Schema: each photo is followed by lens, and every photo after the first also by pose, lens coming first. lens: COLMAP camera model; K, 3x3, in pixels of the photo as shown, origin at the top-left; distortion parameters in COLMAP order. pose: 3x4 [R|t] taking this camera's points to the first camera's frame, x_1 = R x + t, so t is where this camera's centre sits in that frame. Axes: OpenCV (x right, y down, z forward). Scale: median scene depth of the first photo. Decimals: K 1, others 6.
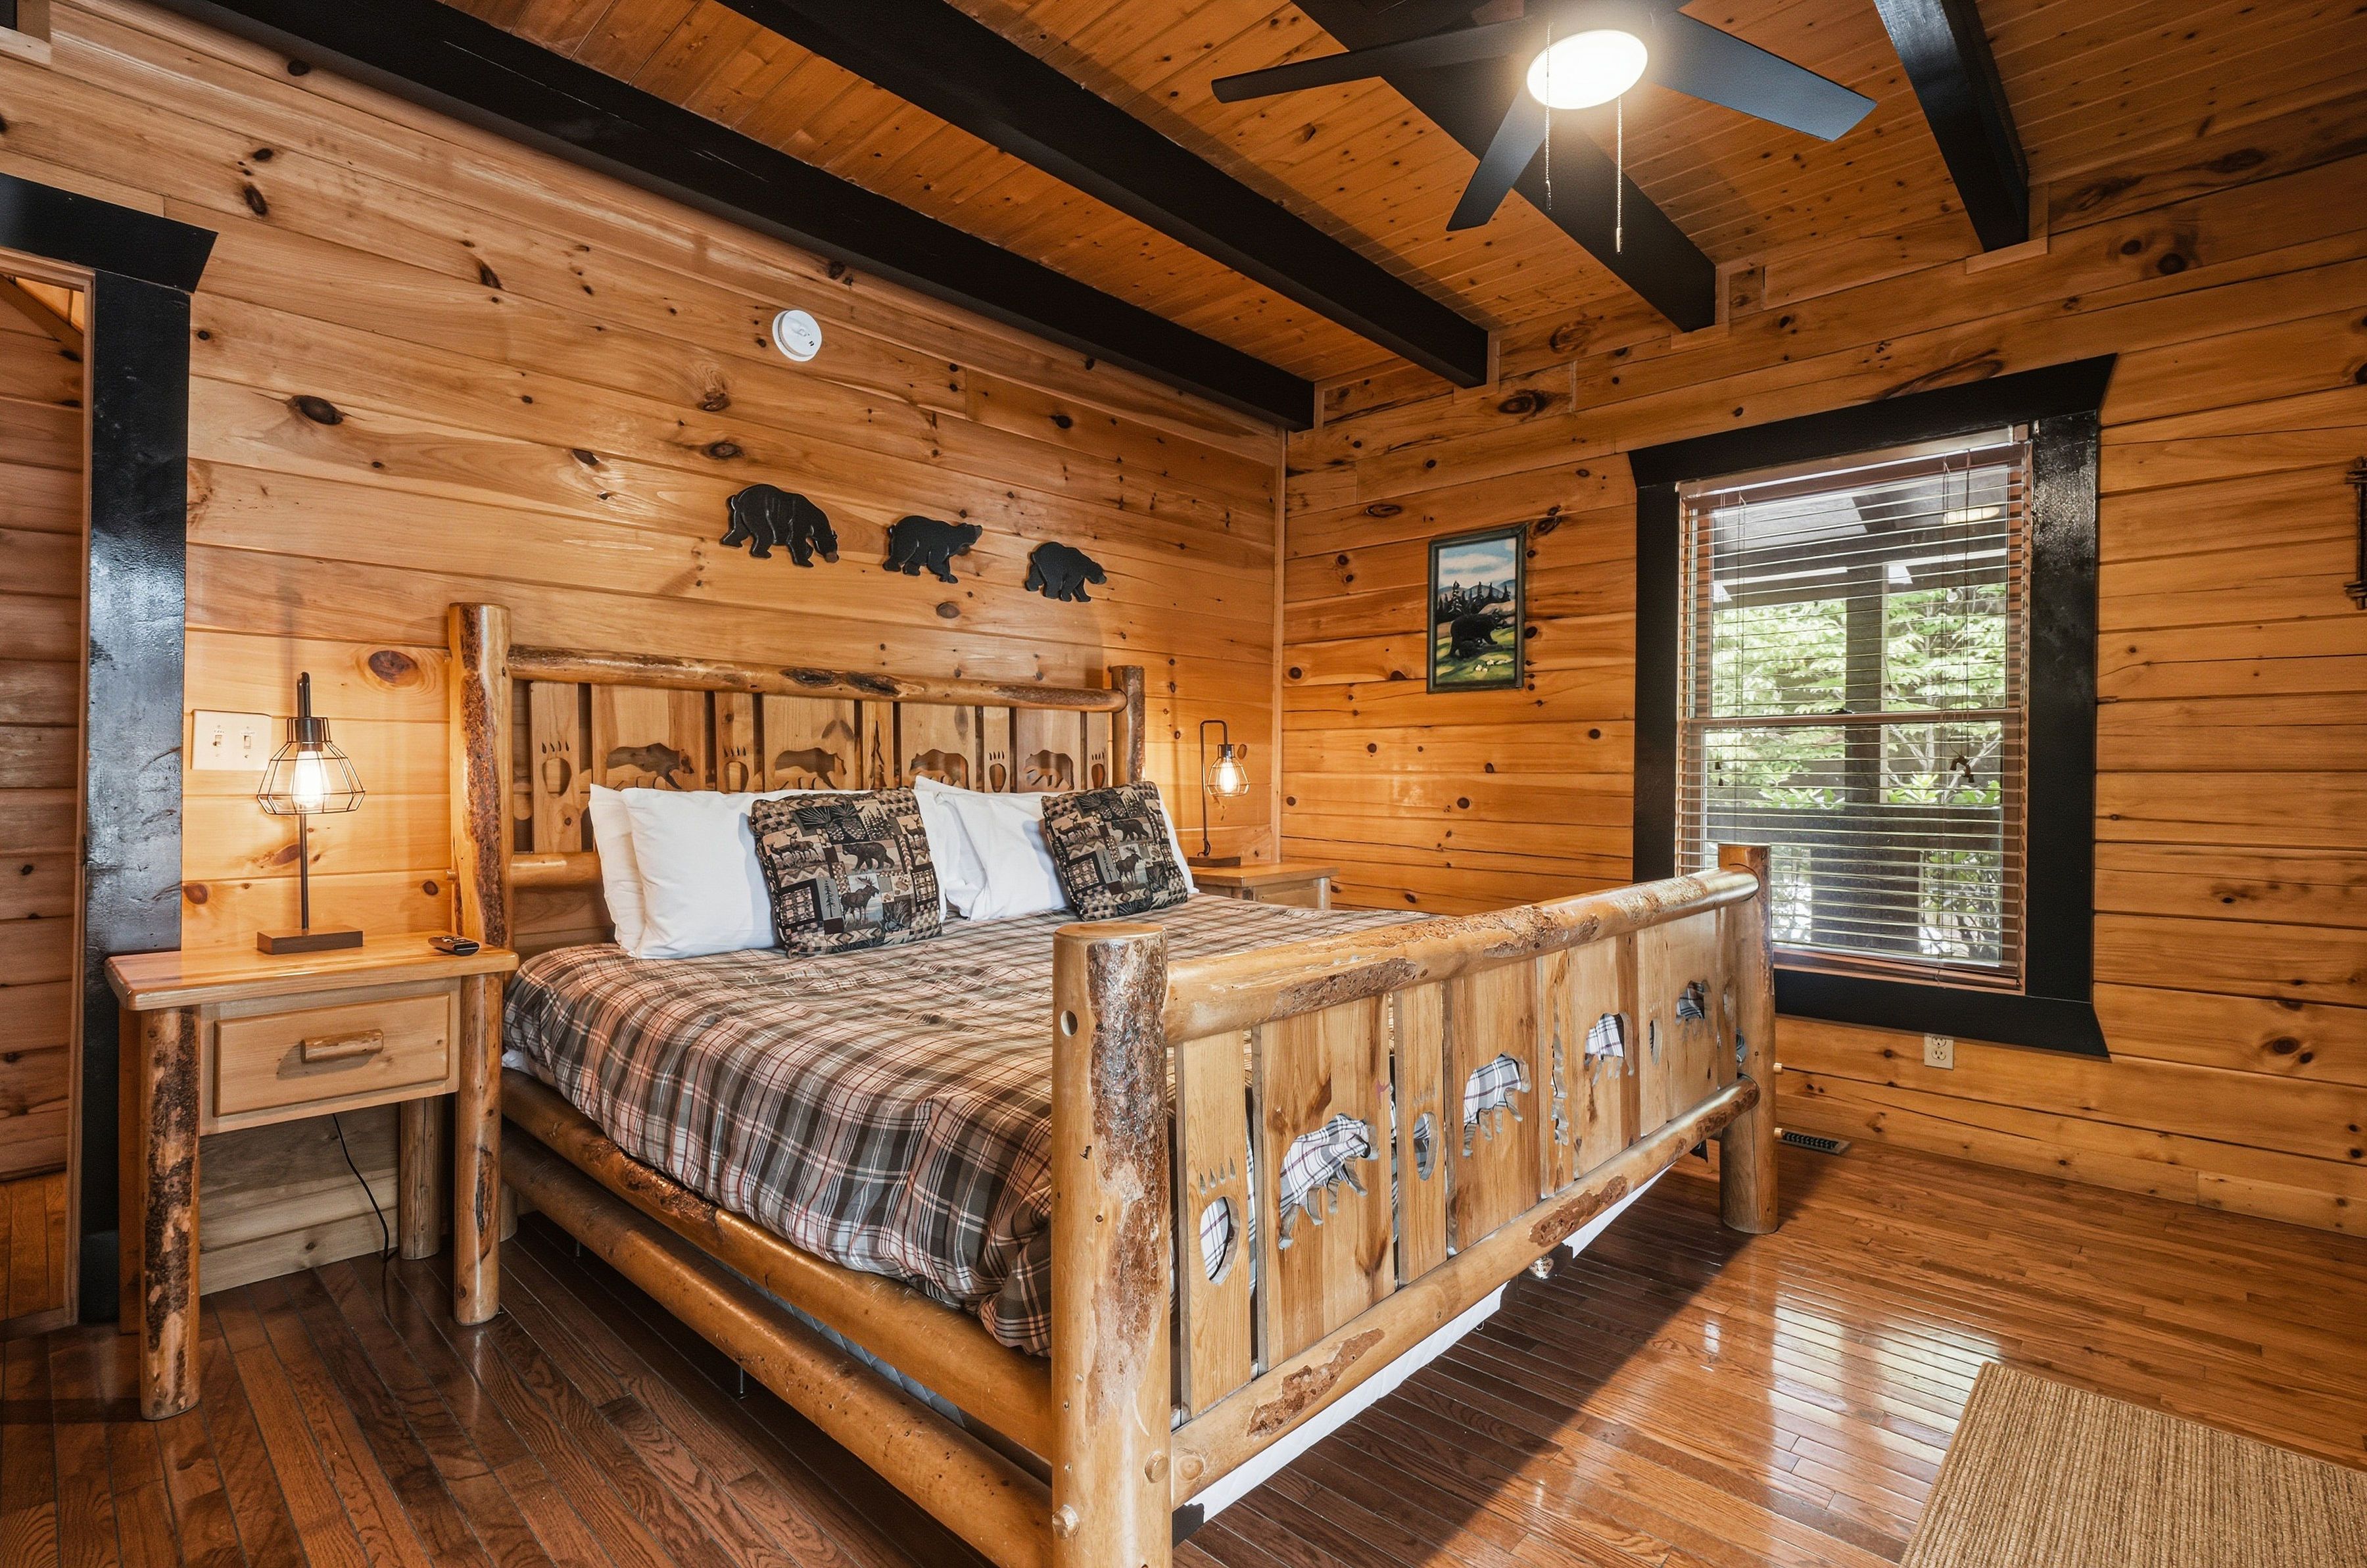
lens RADIAL K [[1102.0, 0, 1177.0], [0, 1102.0, 776.7], [0, 0, 1]] dist [-0.004713, 0.000766]
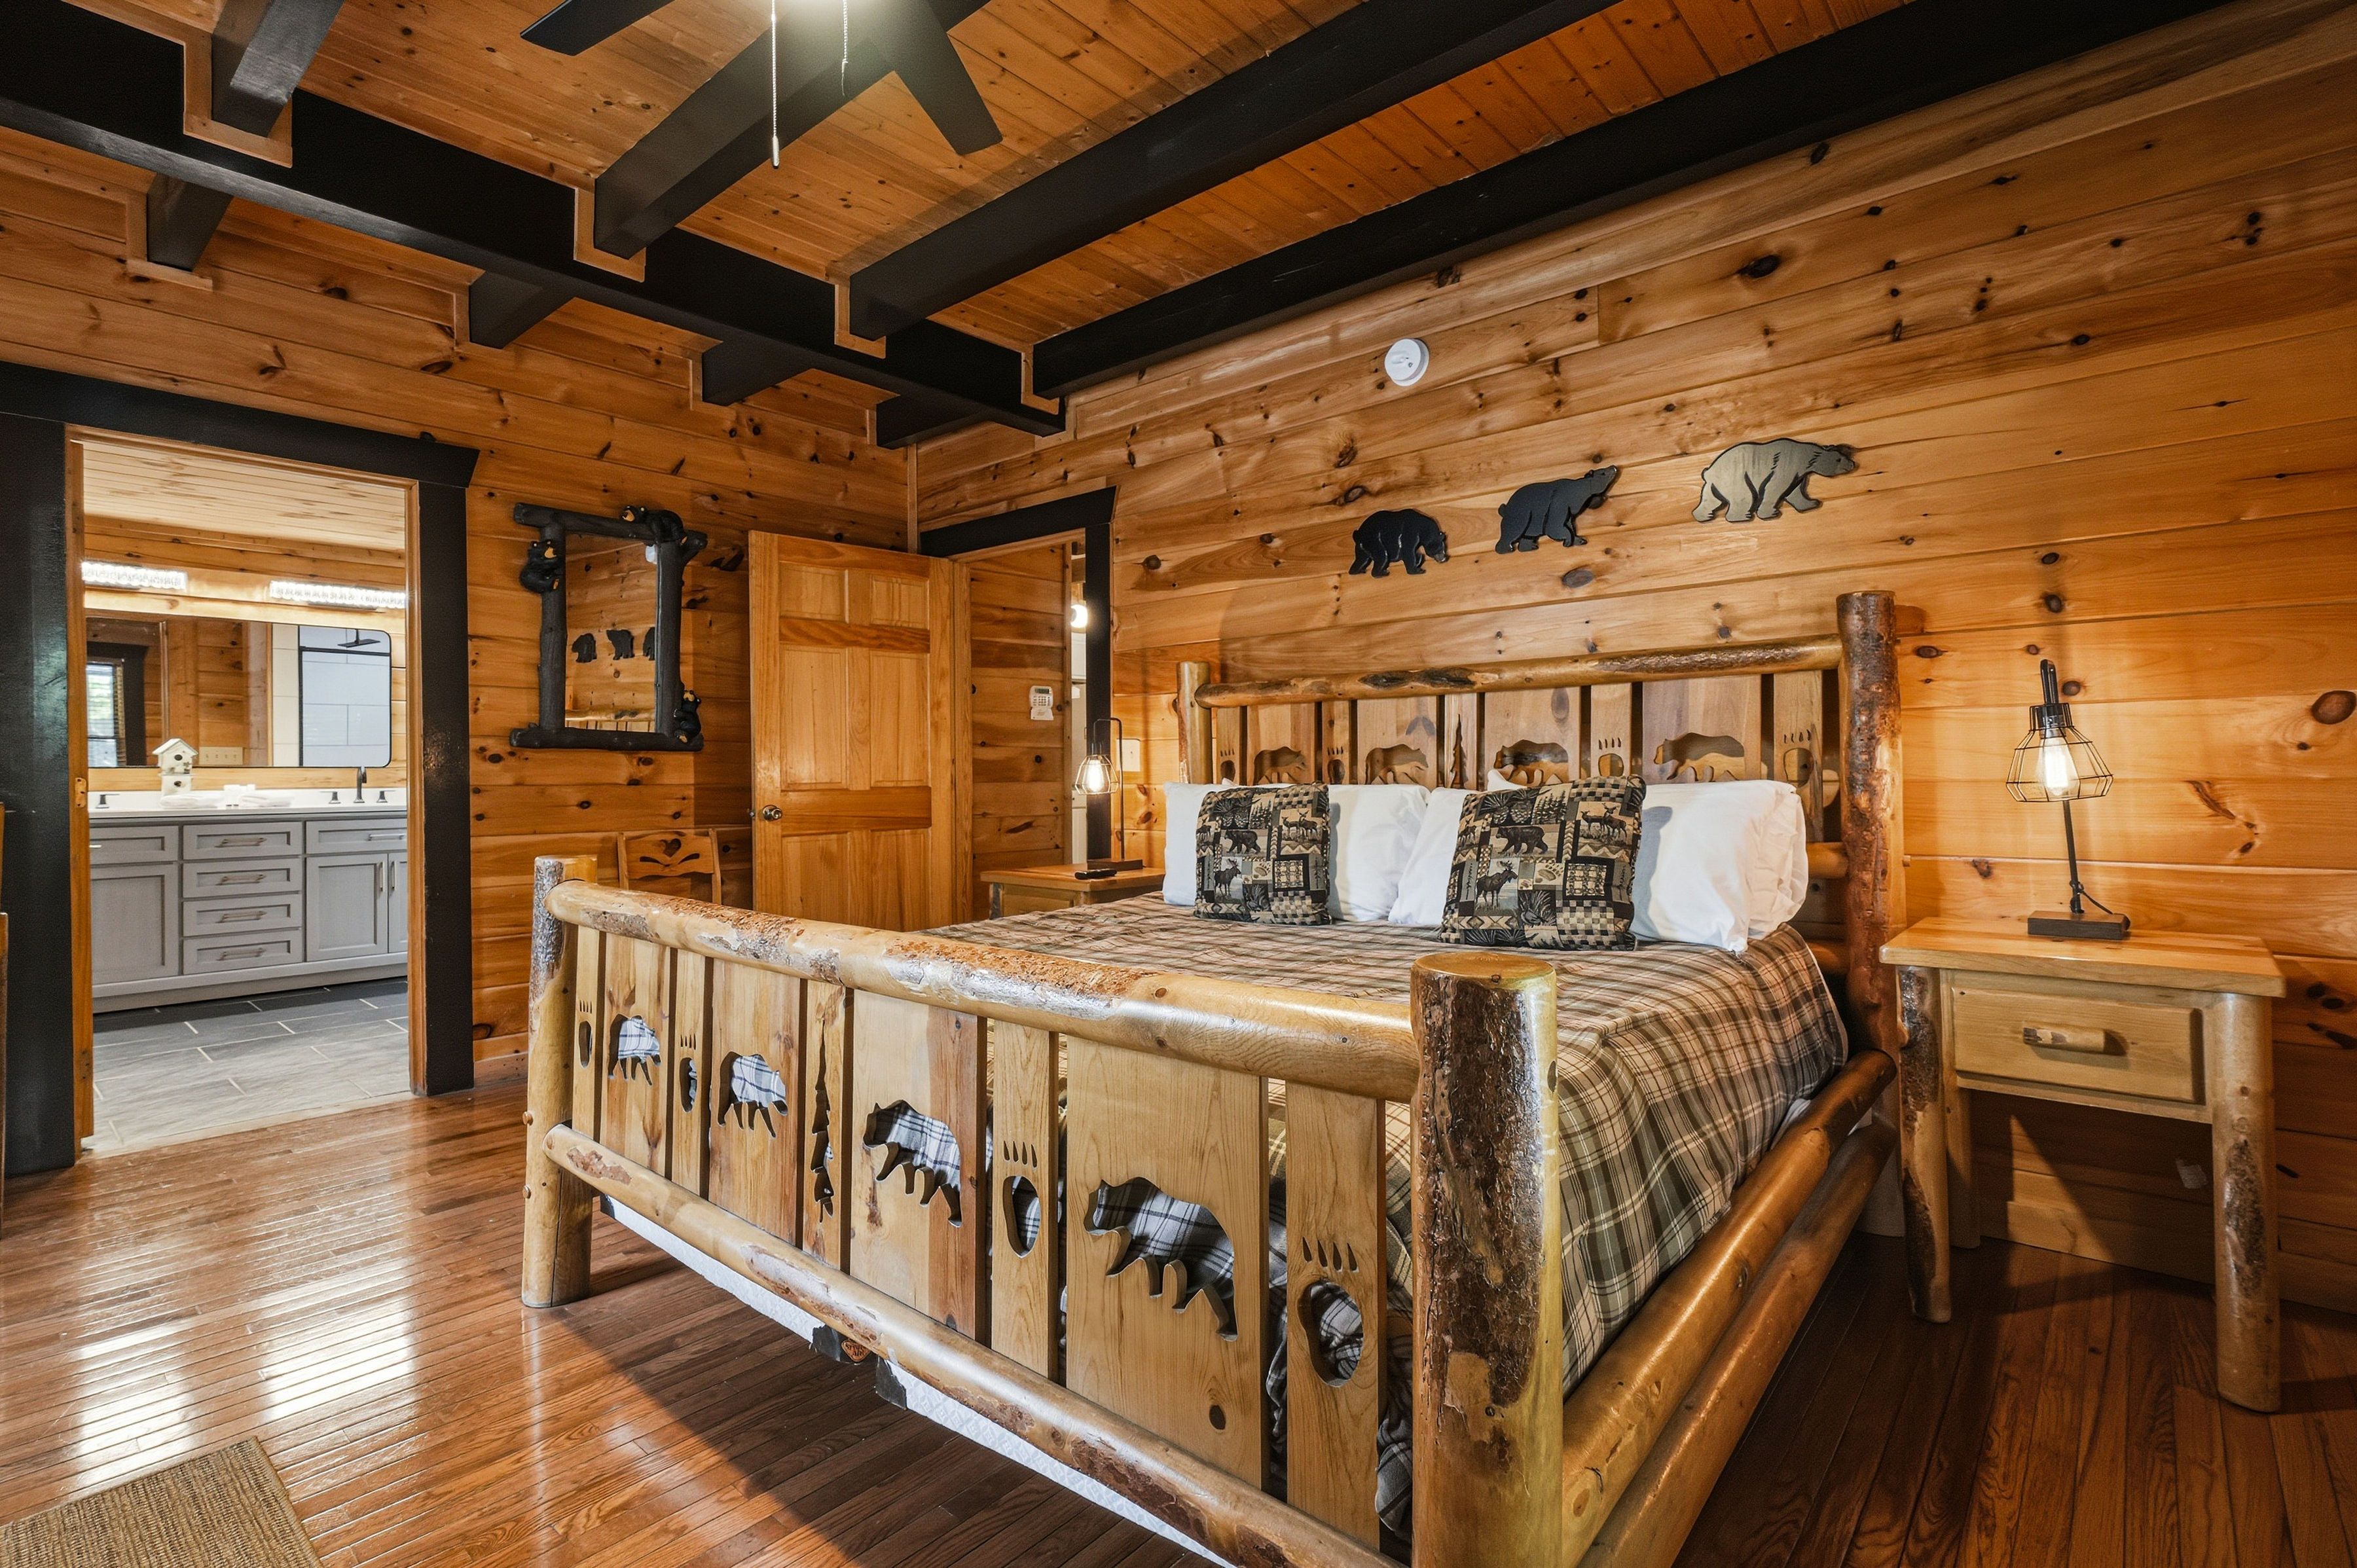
lens RADIAL K [[1097.3, 0, 1196.7], [0, 1097.3, 762.9], [0, 0, 1]] dist [-0.004713, 0.000766]
pose [[0.045206, -0.007903, -0.998946, 0.706267], [0.010794, 0.999914, -0.007422, -0.002403], [0.998919, -0.010447, 0.045287, 0.730299]]
